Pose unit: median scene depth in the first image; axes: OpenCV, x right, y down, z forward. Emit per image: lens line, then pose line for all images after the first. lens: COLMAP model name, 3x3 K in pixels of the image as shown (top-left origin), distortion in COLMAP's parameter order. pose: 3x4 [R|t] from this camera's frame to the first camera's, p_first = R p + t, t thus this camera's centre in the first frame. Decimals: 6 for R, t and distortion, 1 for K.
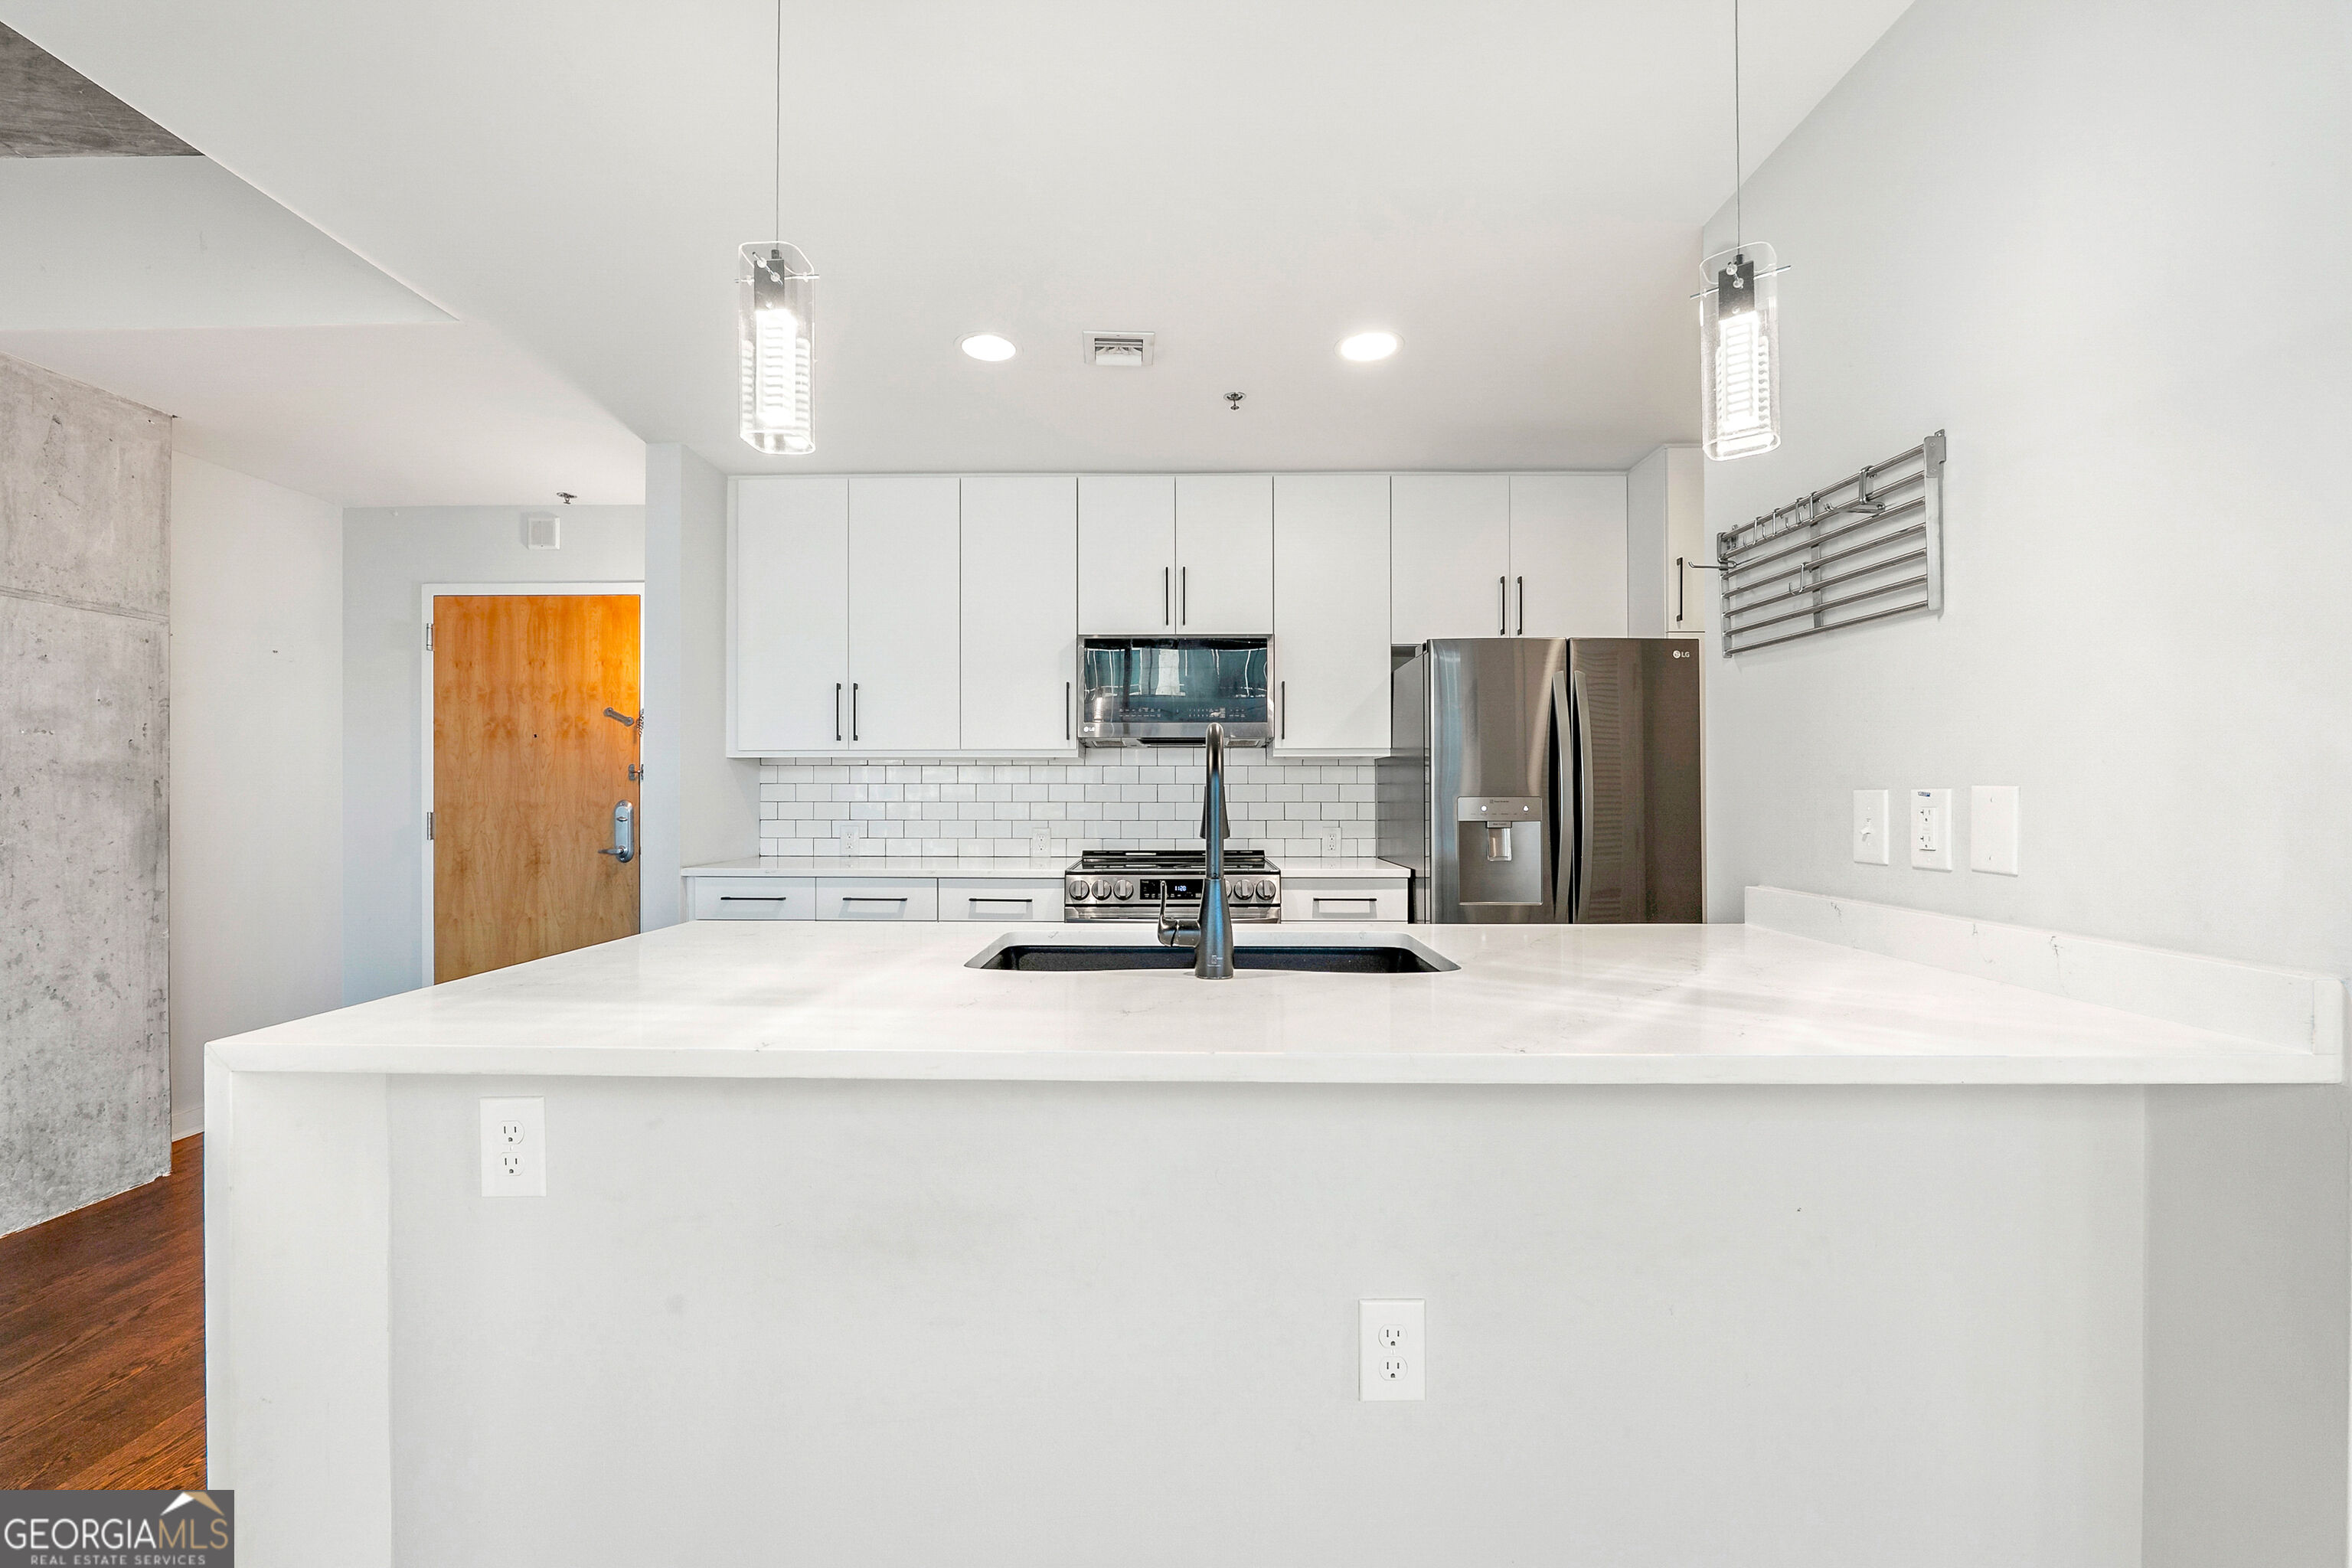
lens RADIAL K [[965.8, 0, 1167.1], [0, 965.8, 790.0], [0, 0, 1]] dist [-0.012087, 0.001357]
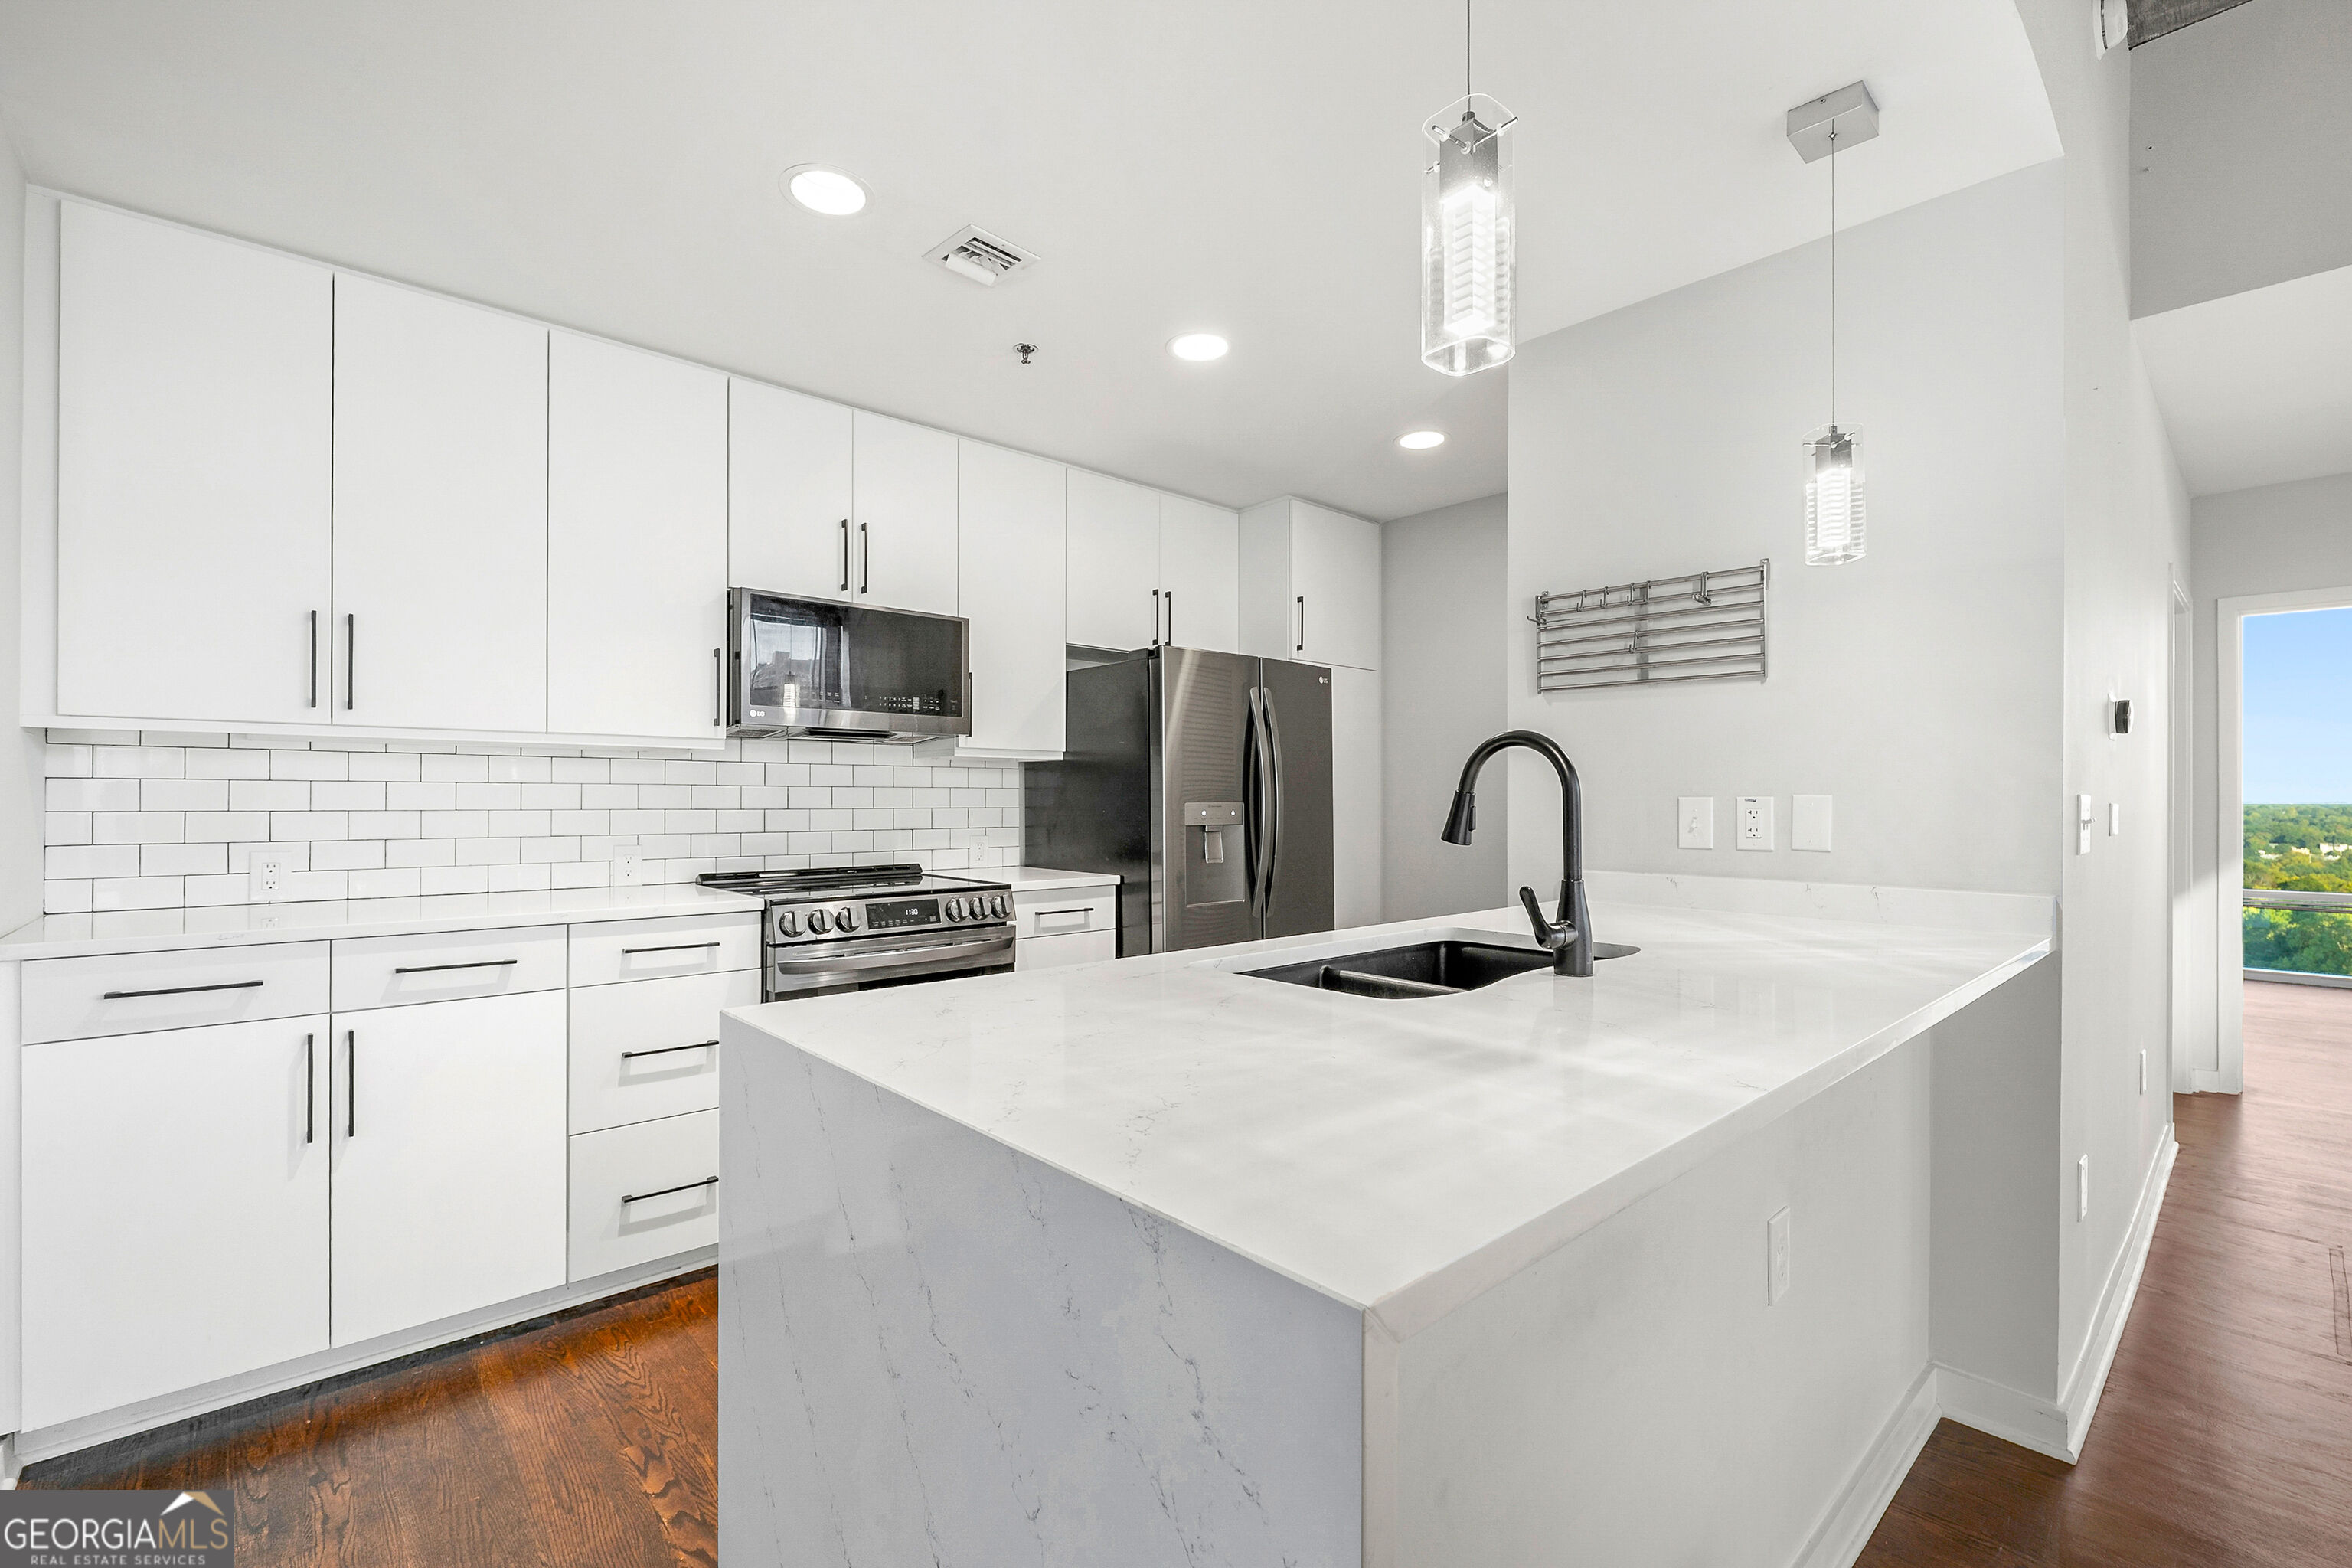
lens RADIAL K [[1012.3, 0, 1170.7], [0, 1012.3, 794.9], [0, 0, 1]] dist [-0.002561, -0.001320]
pose [[0.732926, 0.004358, 0.680294, -0.377053], [-0.004594, 0.999988, -0.001457, 0.000845], [-0.680293, -0.002057, 0.732938, 0.186409]]
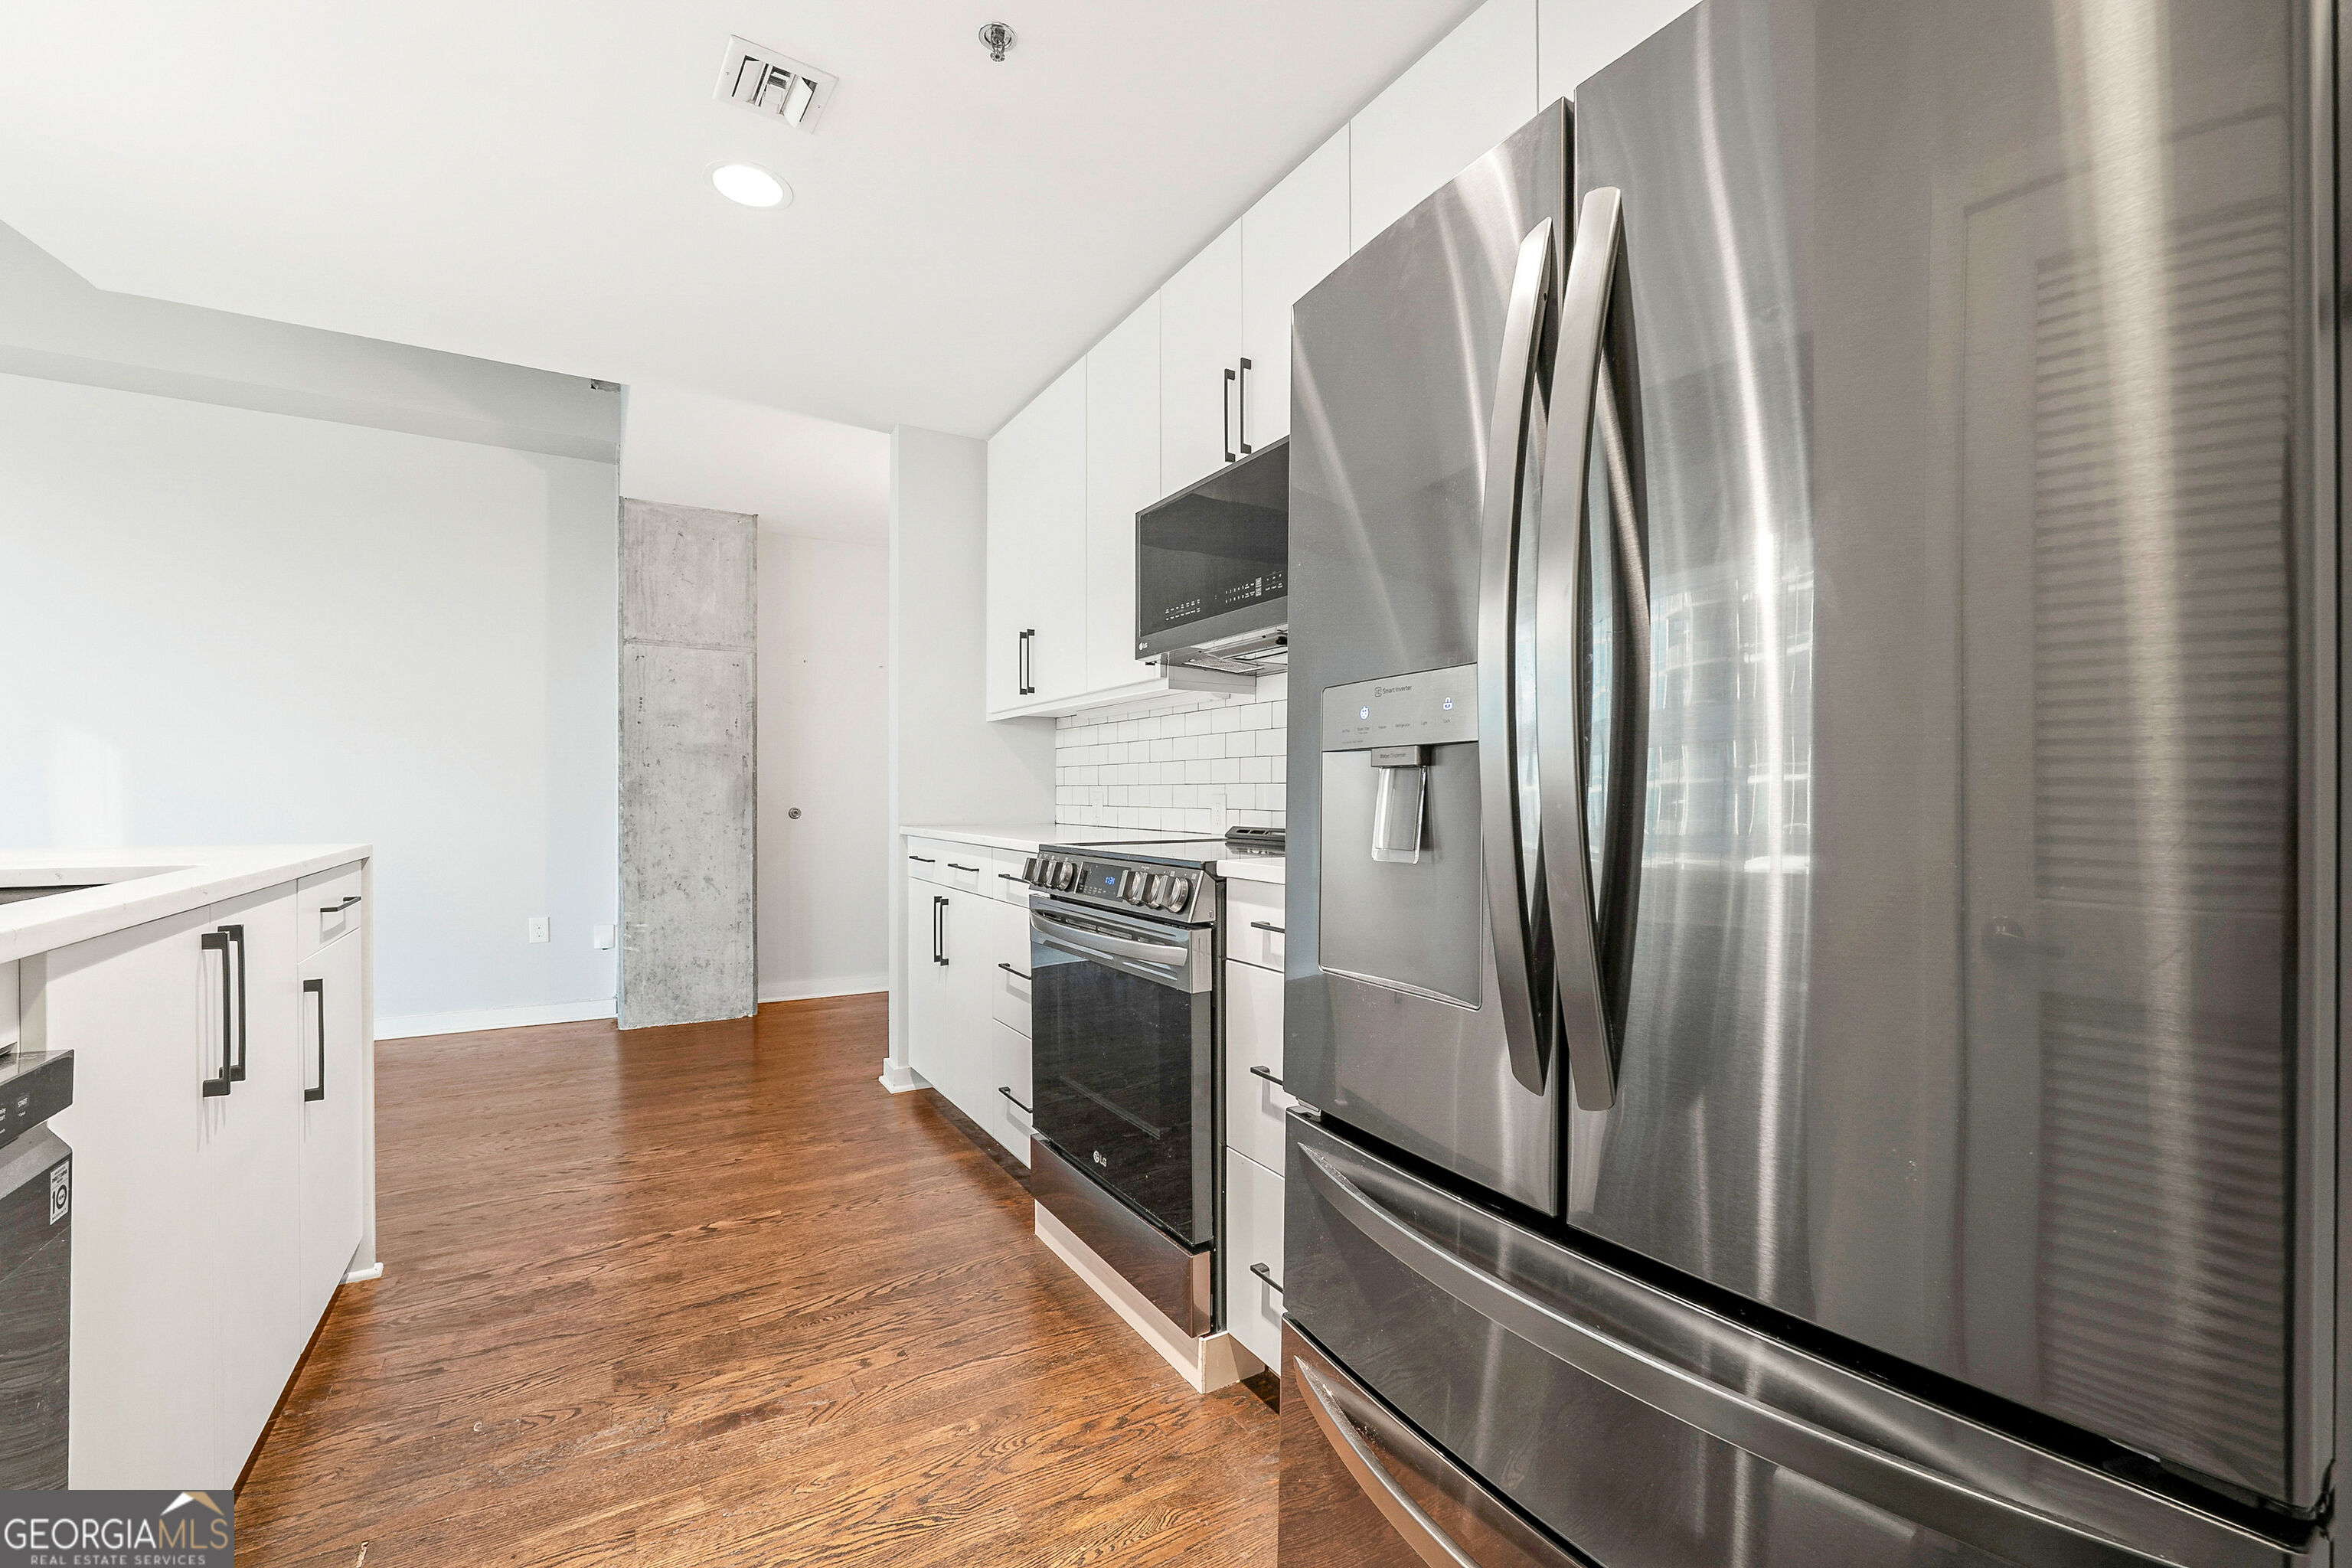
lens RADIAL K [[965.8, 0, 1162.4], [0, 965.8, 797.4], [0, 0, 1]] dist [-0.012087, 0.001357]
pose [[0.523322, 0.003918, -0.852126, 0.504192], [0.001319, 0.999985, 0.005408, 0.040444], [0.852134, -0.003954, 0.523309, 0.636113]]
